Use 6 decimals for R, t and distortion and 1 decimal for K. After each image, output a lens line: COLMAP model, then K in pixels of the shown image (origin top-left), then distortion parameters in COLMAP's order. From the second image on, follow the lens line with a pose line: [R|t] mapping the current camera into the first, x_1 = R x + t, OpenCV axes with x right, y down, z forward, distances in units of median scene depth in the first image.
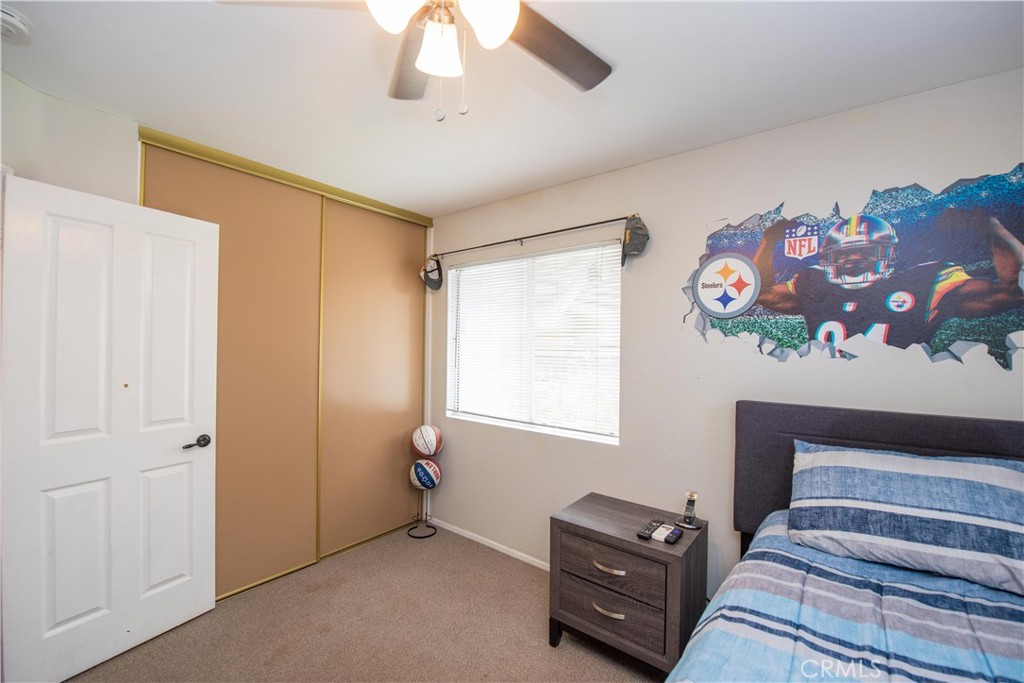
lens RADIAL K [[412.2, 0, 511.2], [0, 412.2, 354.6], [0, 0, 1]] dist [-0.025851, -0.000313]
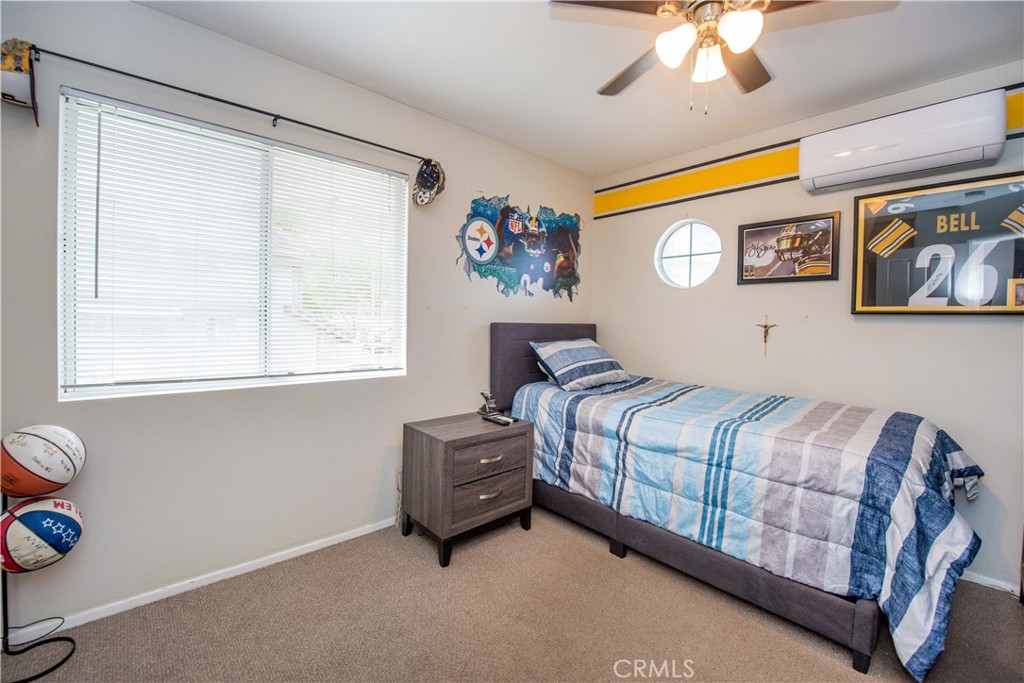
lens RADIAL K [[425.8, 0, 510.1], [0, 425.8, 338.1], [0, 0, 1]] dist [-0.020283, -0.000812]
pose [[0.162301, -0.050543, 0.985446, -0.967790], [-0.000280, 0.998685, 0.051268, 0.092574], [-0.986741, -0.008597, 0.162073, 0.726320]]
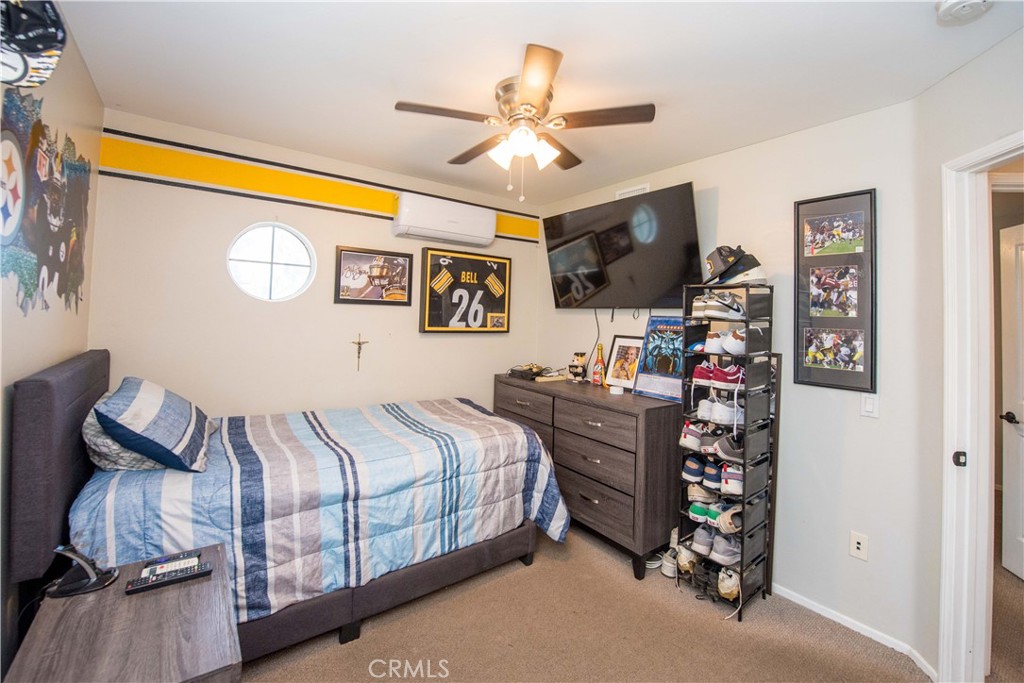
lens RADIAL K [[427.6, 0, 515.5], [0, 427.6, 305.3], [0, 0, 1]] dist [-0.016802, -0.000211]
pose [[-0.969516, -0.037975, 0.242068, -0.343805], [-0.039923, 0.999198, -0.003146, -0.034859], [-0.241755, -0.012714, -0.970254, 1.512412]]
